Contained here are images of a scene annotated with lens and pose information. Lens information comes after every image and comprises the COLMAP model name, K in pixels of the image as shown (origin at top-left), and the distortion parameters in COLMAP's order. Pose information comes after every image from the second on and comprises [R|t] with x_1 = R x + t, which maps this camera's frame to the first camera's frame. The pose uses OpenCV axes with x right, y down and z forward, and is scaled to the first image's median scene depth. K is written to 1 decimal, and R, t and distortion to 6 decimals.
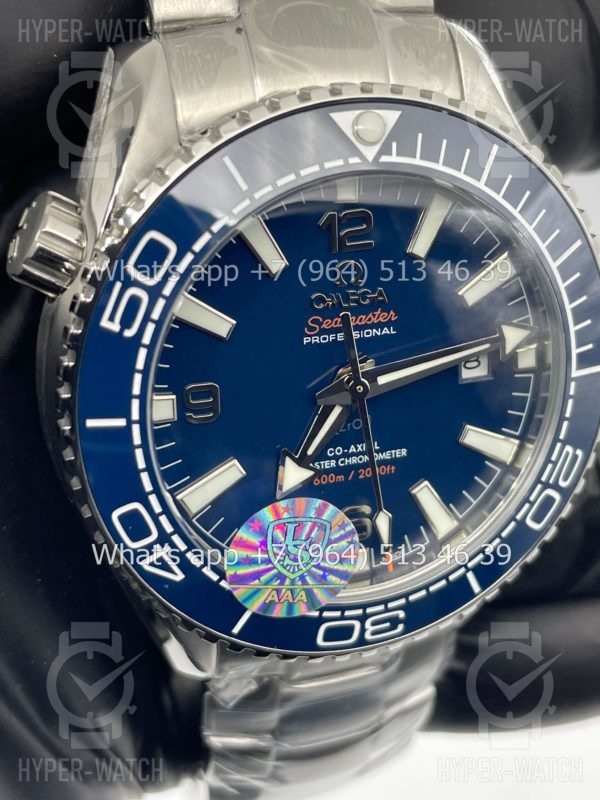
lens RADIAL K [[1237.9, 0, 300.0], [0, 1237.9, 400.0], [0, 0, 1]] dist [0.199645, 0.026121]
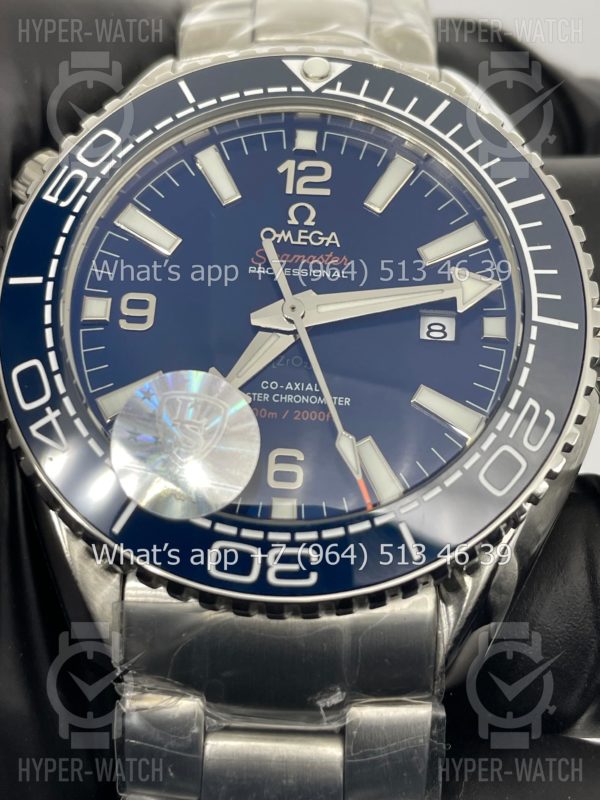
lens RADIAL K [[1208.7, 0, 294.5], [0, 1208.7, 411.5], [0, 0, 1]] dist [0.240344, 0.046310]
pose [[0.932635, -0.024762, -0.359971, 0.387727], [-0.198201, 0.798496, -0.568437, 0.593825], [0.301511, 0.601491, 0.739797, 0.344093]]
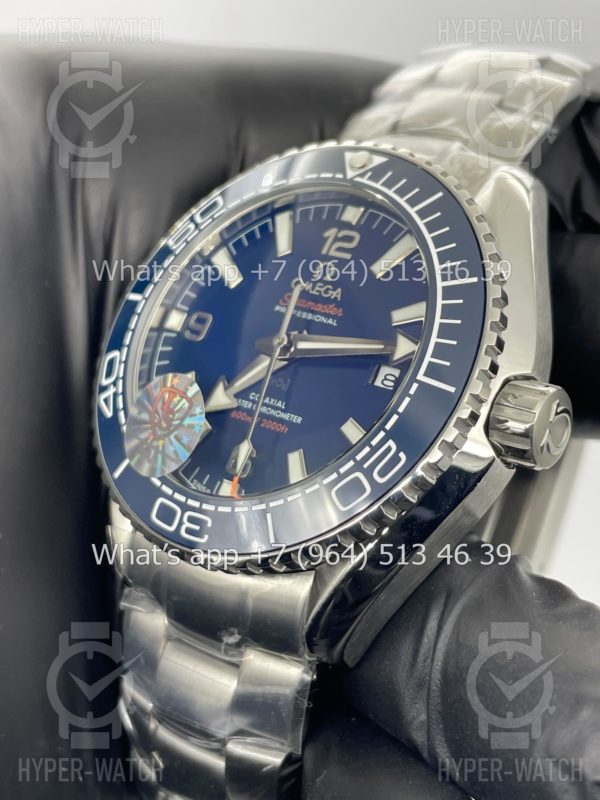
lens RADIAL K [[1255.2, 0, 300.0], [0, 1255.2, 400.0], [0, 0, 1]] dist [0.000553, 3.526360]
pose [[0.545464, 0.102480, -0.831845, 1.123005], [-0.627877, 0.707409, -0.324566, 0.433805], [0.555194, 0.699335, 0.450211, 0.475275]]
